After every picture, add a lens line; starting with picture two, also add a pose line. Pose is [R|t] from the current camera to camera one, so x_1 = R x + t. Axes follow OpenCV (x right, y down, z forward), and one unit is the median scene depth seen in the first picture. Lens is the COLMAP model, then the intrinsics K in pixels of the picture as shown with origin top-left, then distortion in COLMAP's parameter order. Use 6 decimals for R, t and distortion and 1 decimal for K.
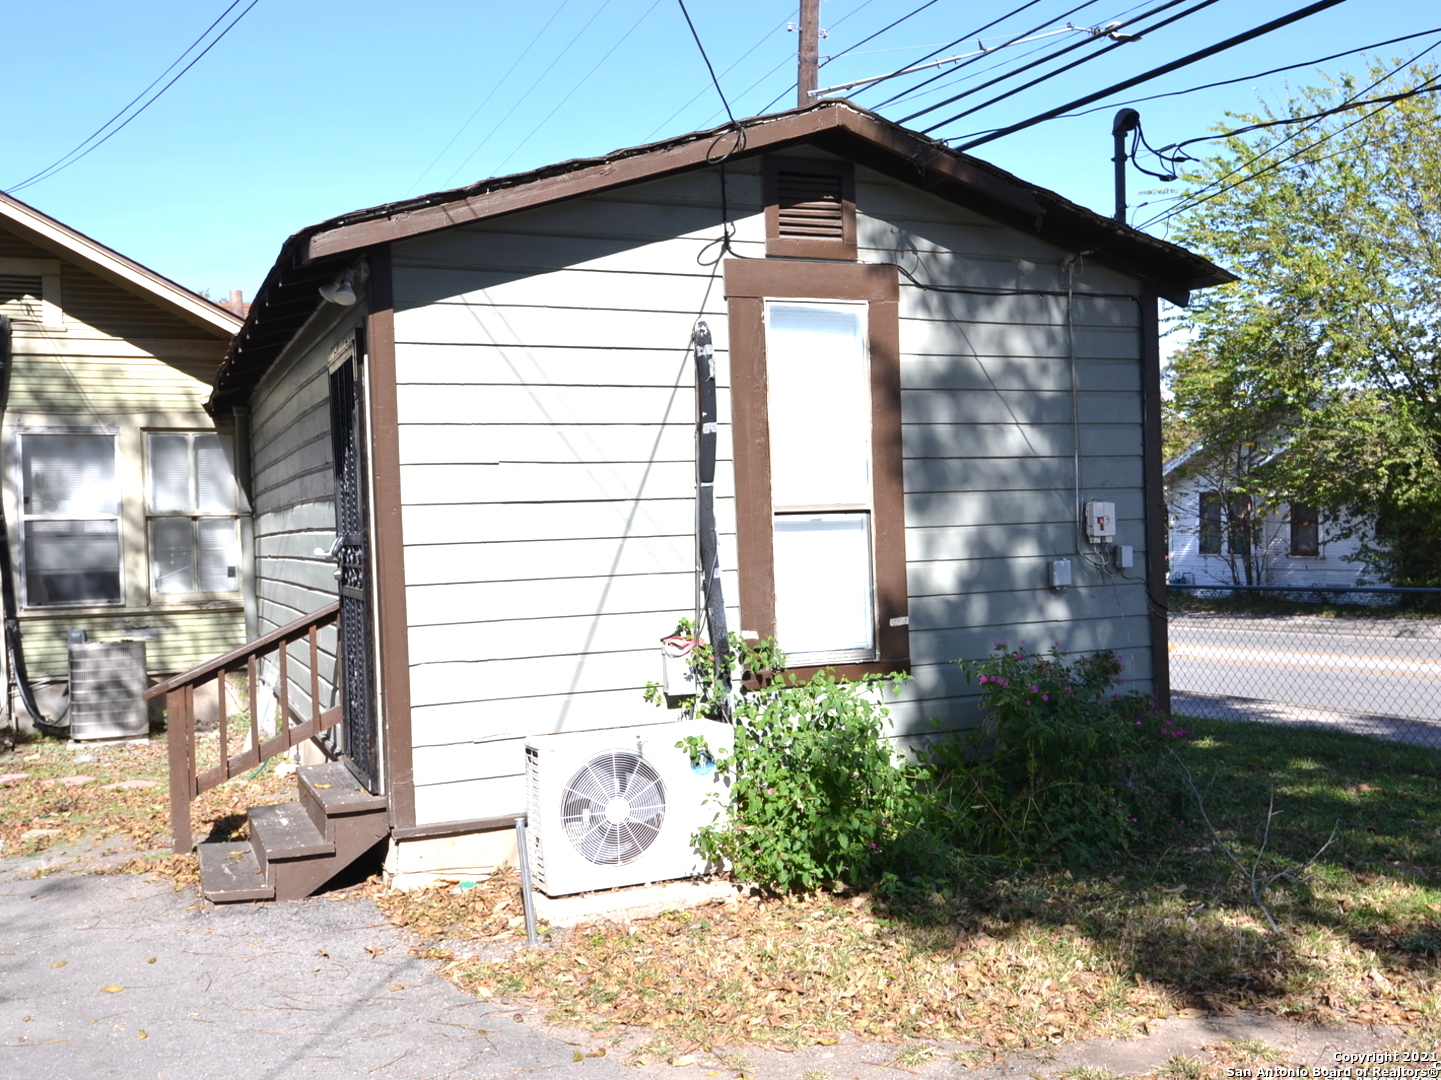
lens RADIAL K [[1374.3, 0, 719.6], [0, 1374.3, 542.0], [0, 0, 1]] dist [0.002226, 0.000000]
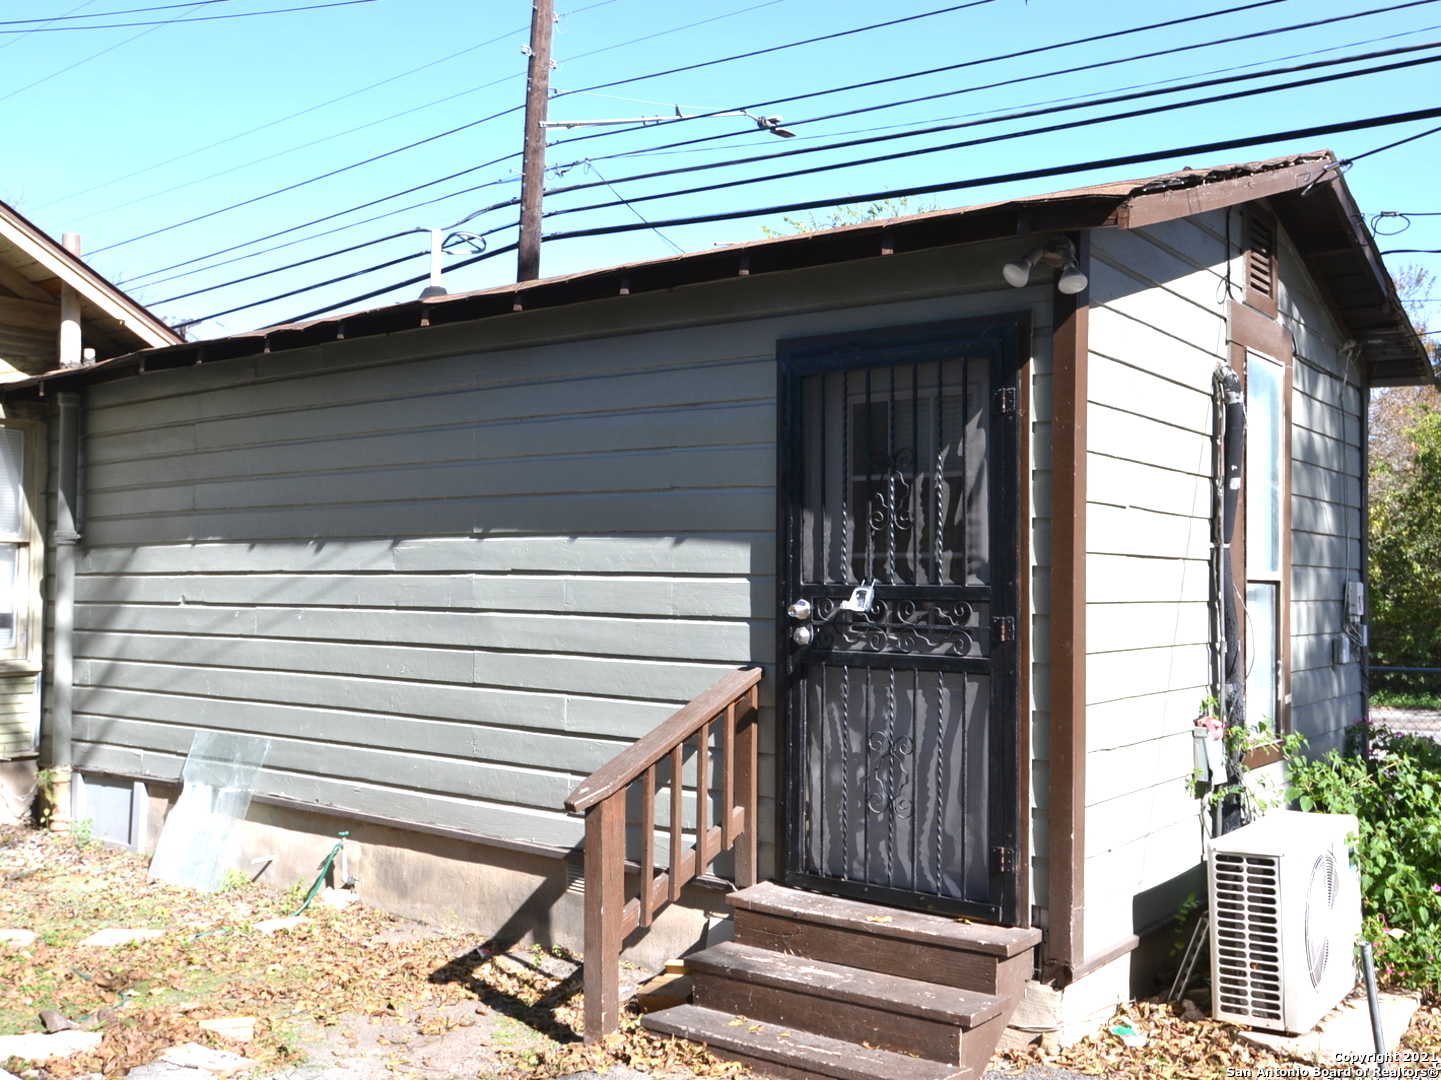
lens RADIAL K [[1374.3, 0, 719.6], [0, 1374.3, 539.0], [0, 0, 1]] dist [0.002226, 0.000000]
pose [[0.870506, 0.057699, 0.488763, -0.675215], [-0.032452, 0.997672, -0.059979, 0.016865], [-0.491086, 0.036351, 0.870352, 0.350177]]
